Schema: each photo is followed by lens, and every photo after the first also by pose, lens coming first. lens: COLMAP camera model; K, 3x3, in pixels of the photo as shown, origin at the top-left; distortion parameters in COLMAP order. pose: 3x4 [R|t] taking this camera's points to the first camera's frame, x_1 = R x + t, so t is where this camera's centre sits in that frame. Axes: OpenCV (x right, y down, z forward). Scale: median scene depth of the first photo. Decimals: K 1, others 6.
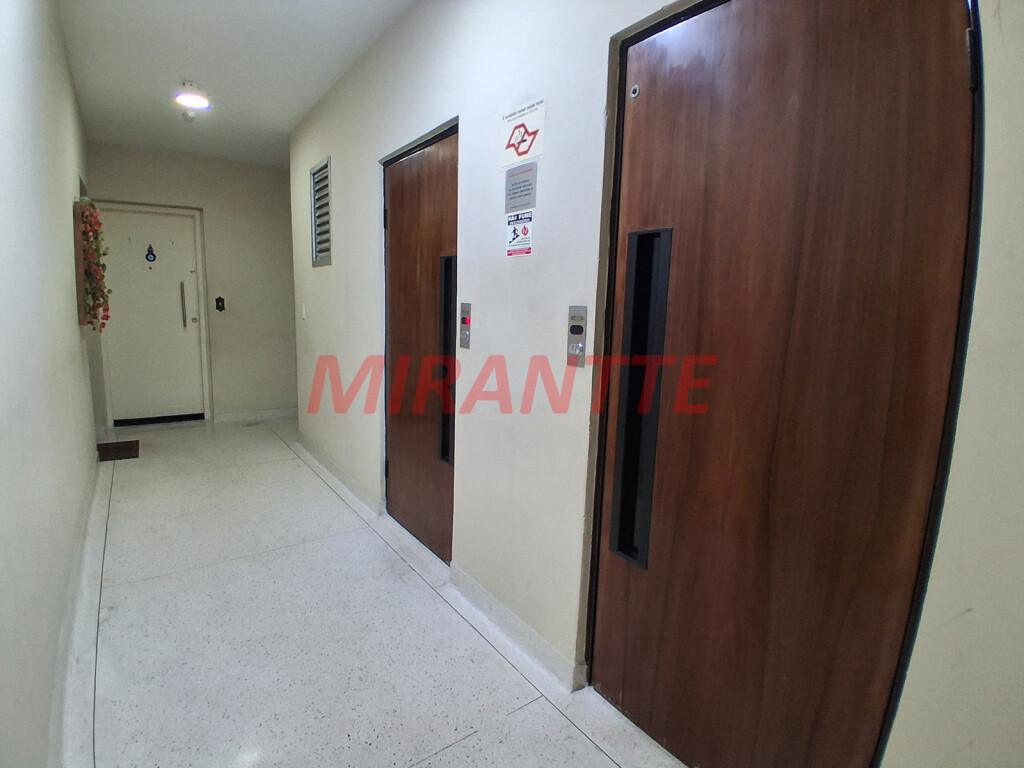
lens RADIAL K [[524.6, 0, 512.0], [0, 524.6, 384.0], [0, 0, 1]] dist [-0.037902, -0.000414]
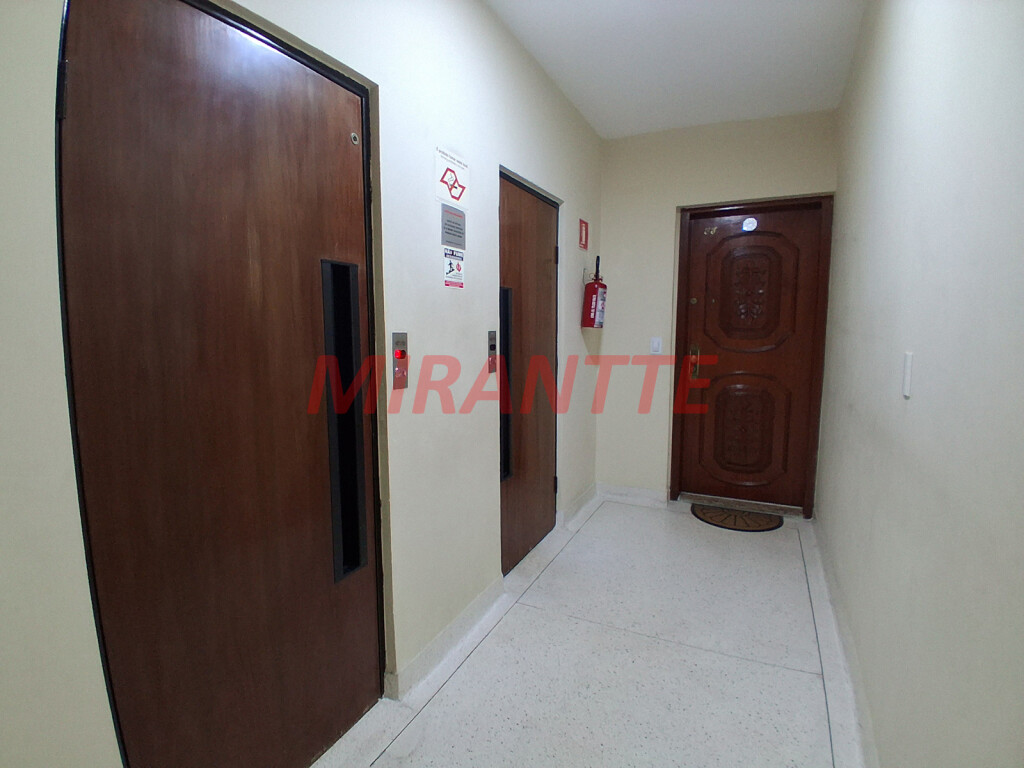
lens RADIAL K [[497.0, 0, 512.0], [0, 497.0, 384.0], [0, 0, 1]] dist [0.000327, 0.000070]
pose [[-0.468553, -0.120071, 0.875238, -1.002668], [0.126200, 0.971463, 0.200833, -0.245016], [-0.874375, 0.204556, -0.440028, 1.411233]]
